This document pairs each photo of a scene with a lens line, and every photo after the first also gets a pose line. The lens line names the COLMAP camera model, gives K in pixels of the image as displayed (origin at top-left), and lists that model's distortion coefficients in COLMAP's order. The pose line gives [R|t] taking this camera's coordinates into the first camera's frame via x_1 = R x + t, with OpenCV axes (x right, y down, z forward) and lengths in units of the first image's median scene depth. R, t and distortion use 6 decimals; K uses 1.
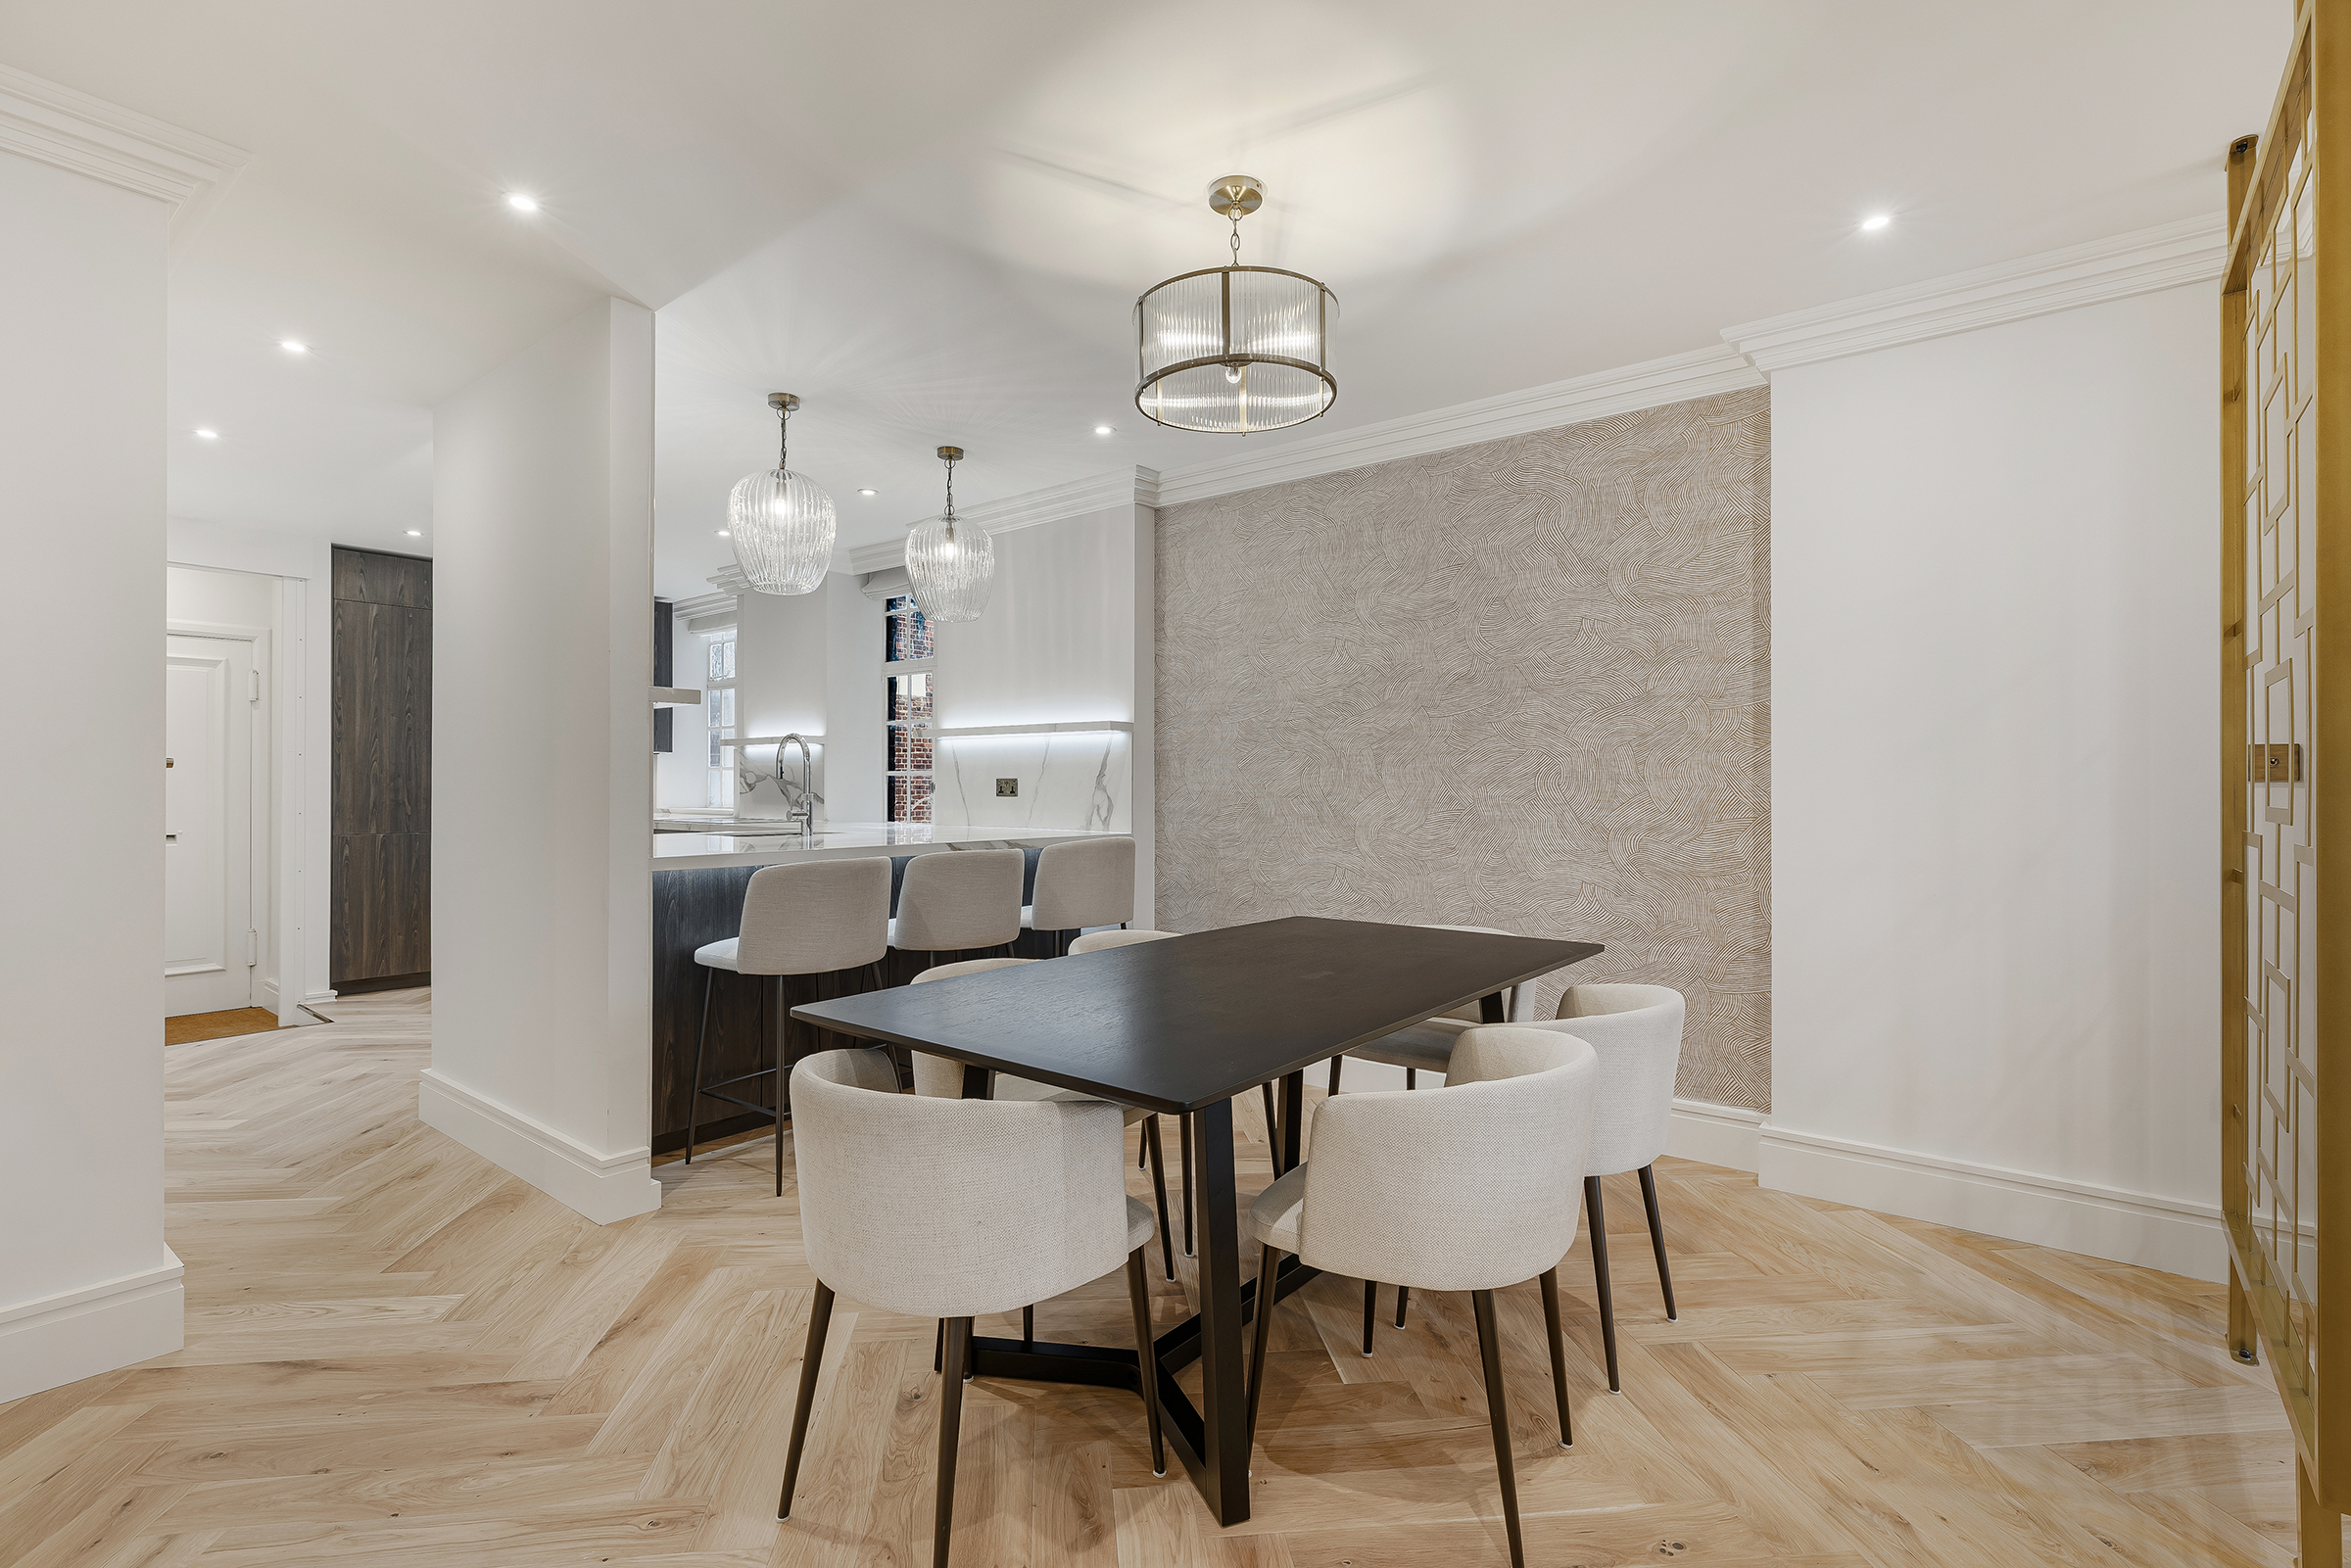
lens RADIAL K [[1069.1, 0, 1181.7], [0, 1069.1, 784.1], [0, 0, 1]] dist [0.000185, 0.000074]
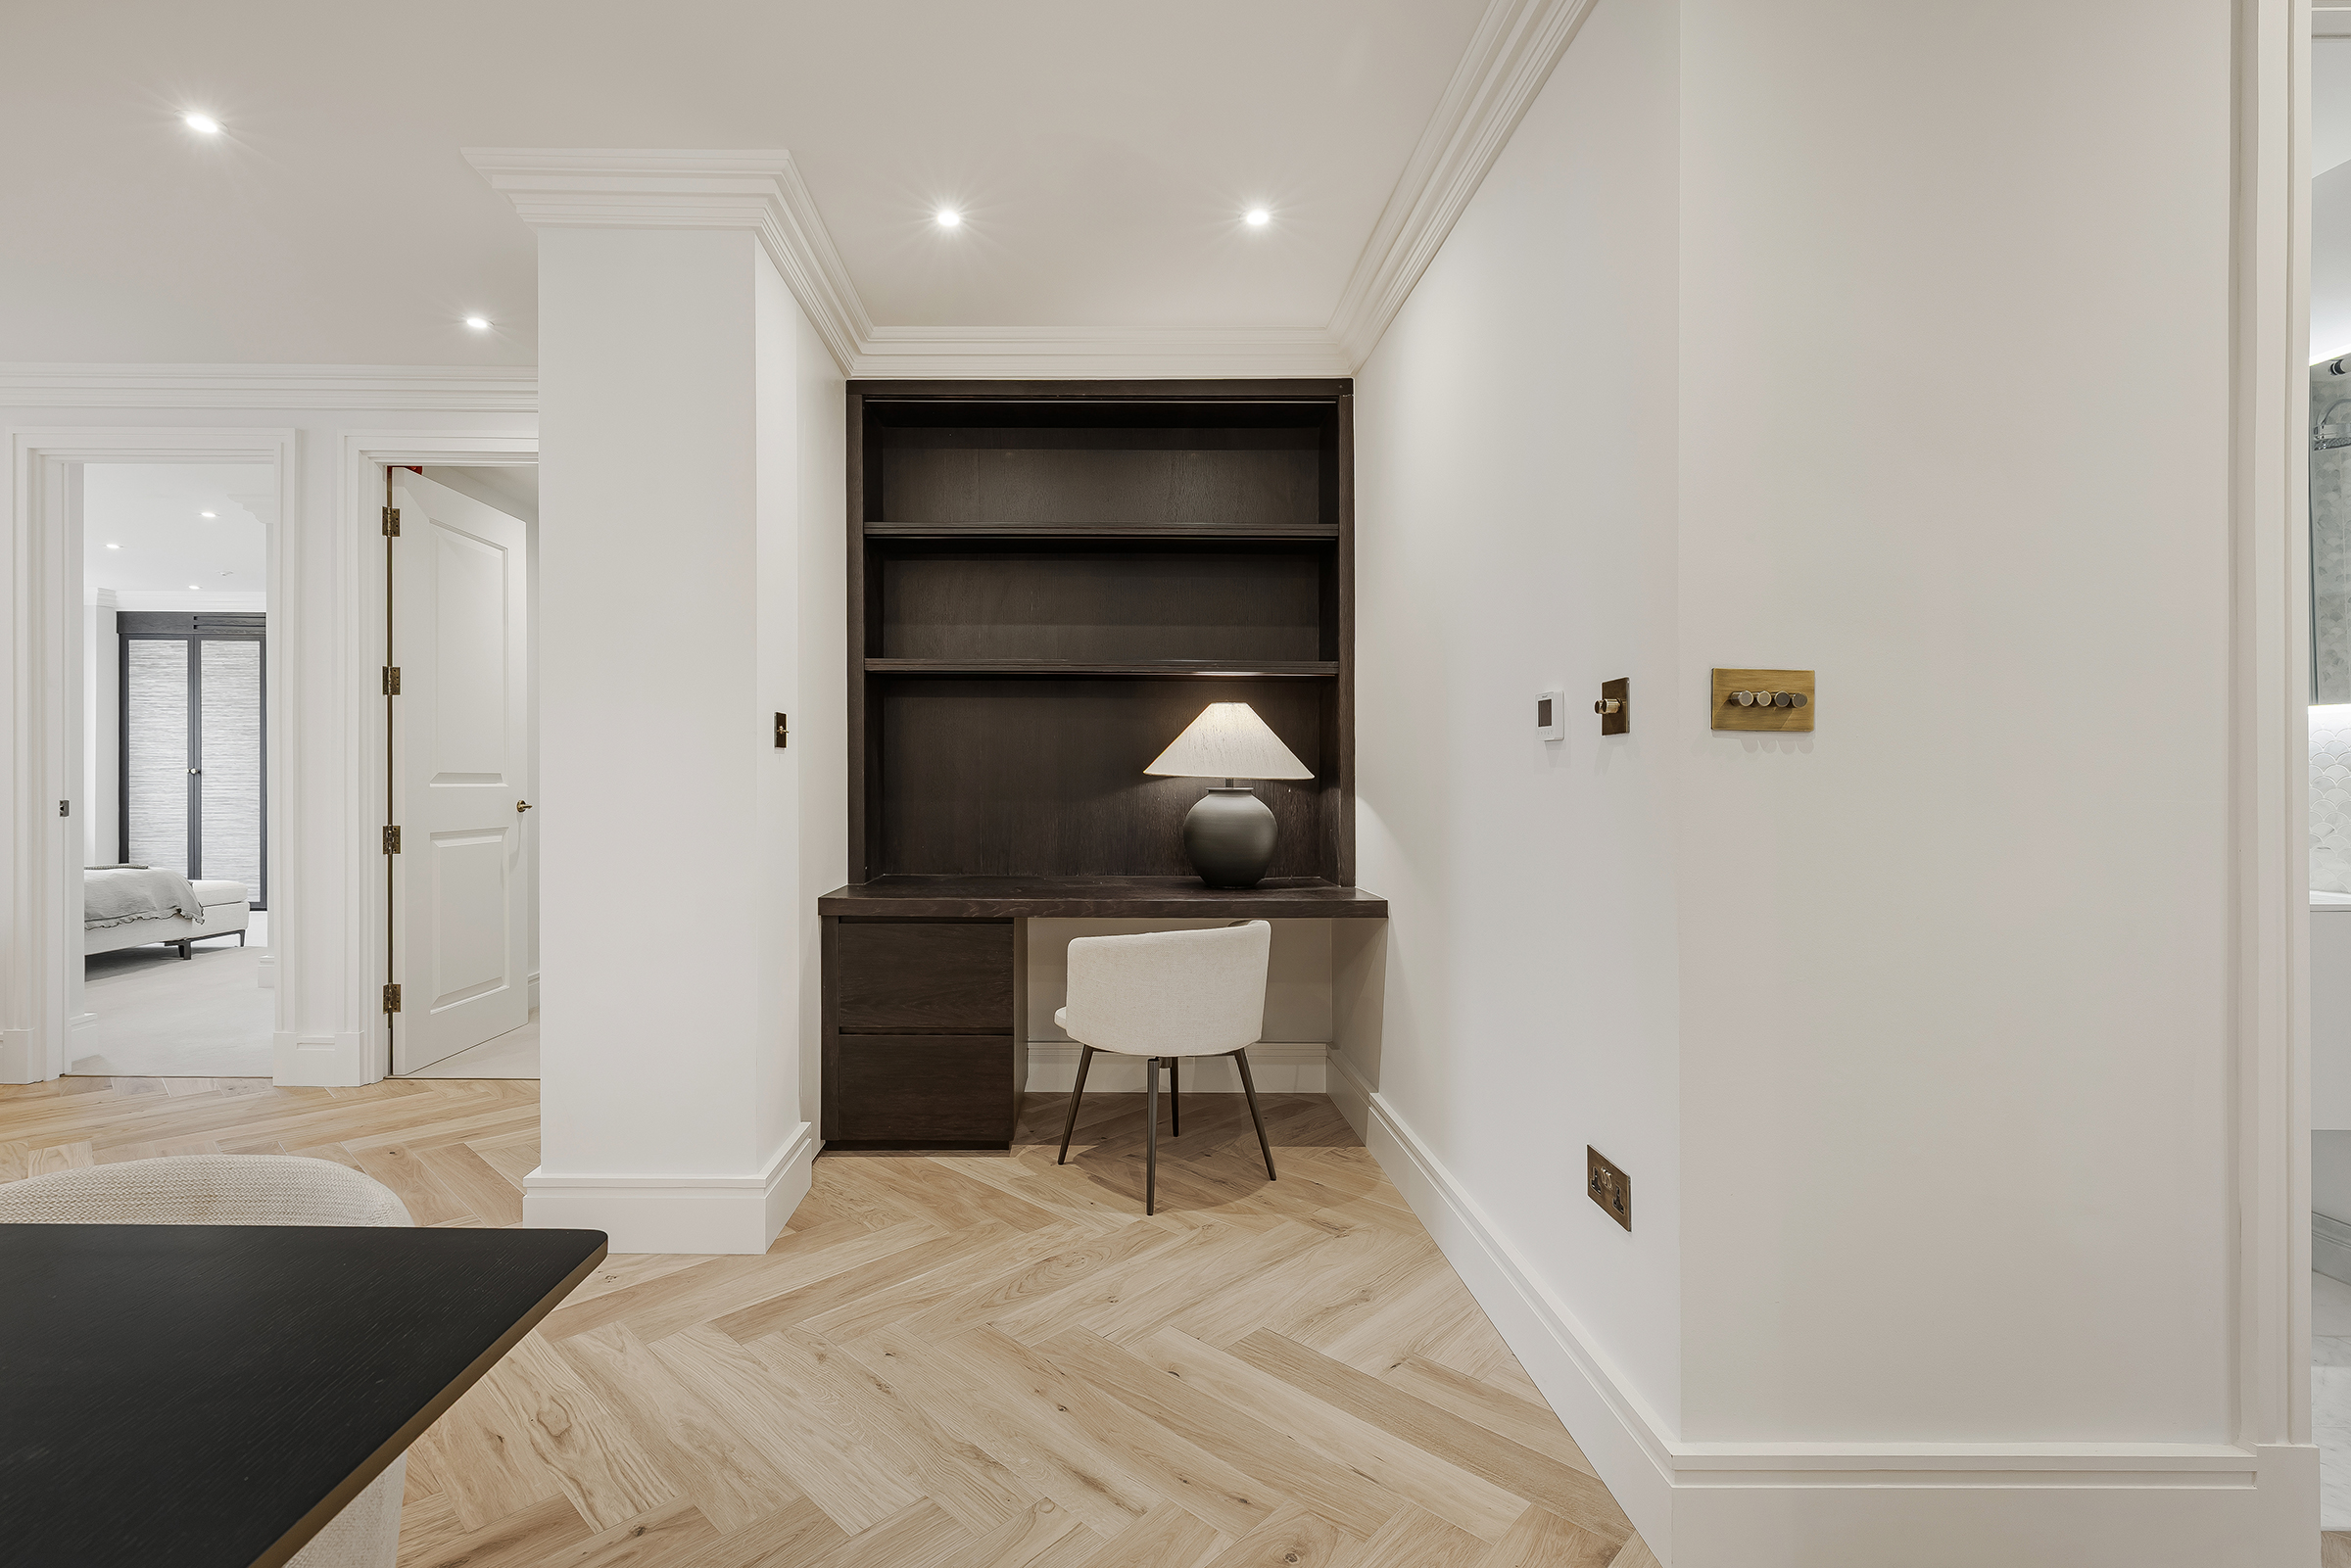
lens RADIAL K [[1069.1, 0, 1181.7], [0, 1069.1, 784.1], [0, 0, 1]] dist [0.000185, 0.000074]
pose [[-0.794491, -0.002756, -0.607270, -0.172144], [-0.004337, 0.999990, 0.001135, 0.022621], [0.607260, 0.003535, -0.794495, 0.775771]]
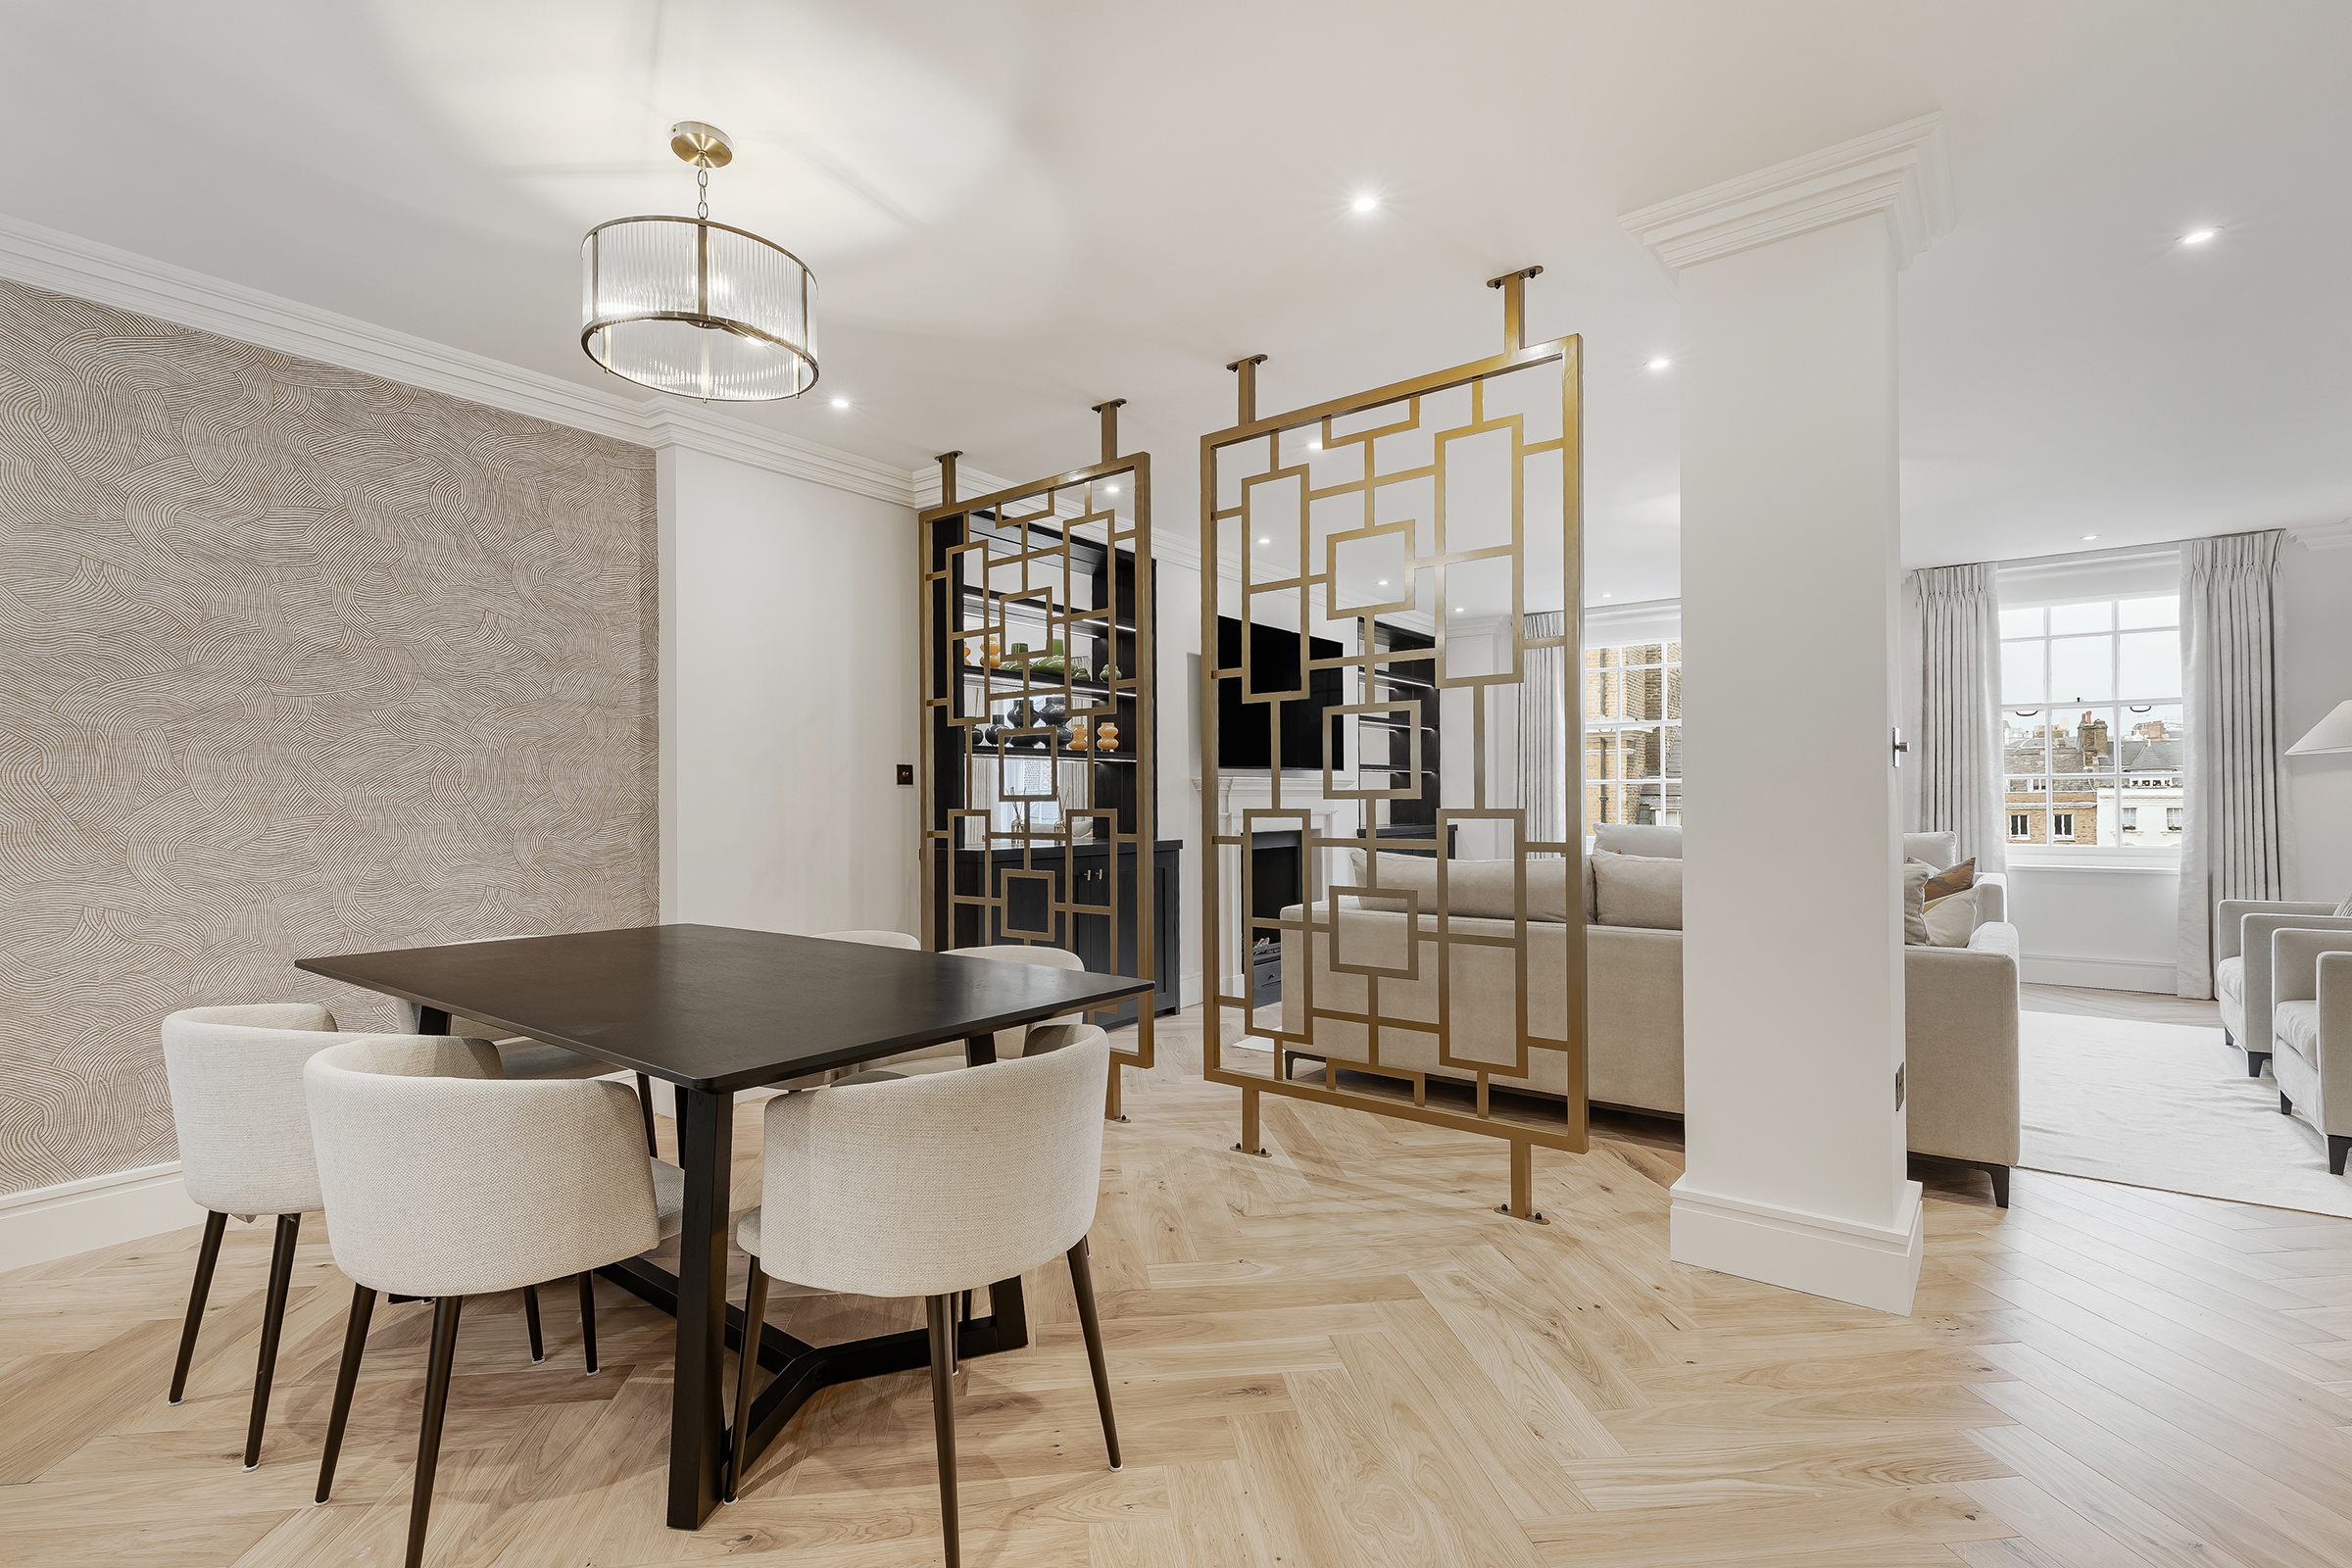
lens RADIAL K [[1079.3, 0, 1174.8], [0, 1079.3, 807.7], [0, 0, 1]] dist [0.000323, -0.000584]
pose [[-0.018394, -0.007189, 0.999805, -0.563081], [0.006330, 0.999953, 0.007307, 0.017101], [-0.999811, 0.006464, -0.018347, 0.375820]]
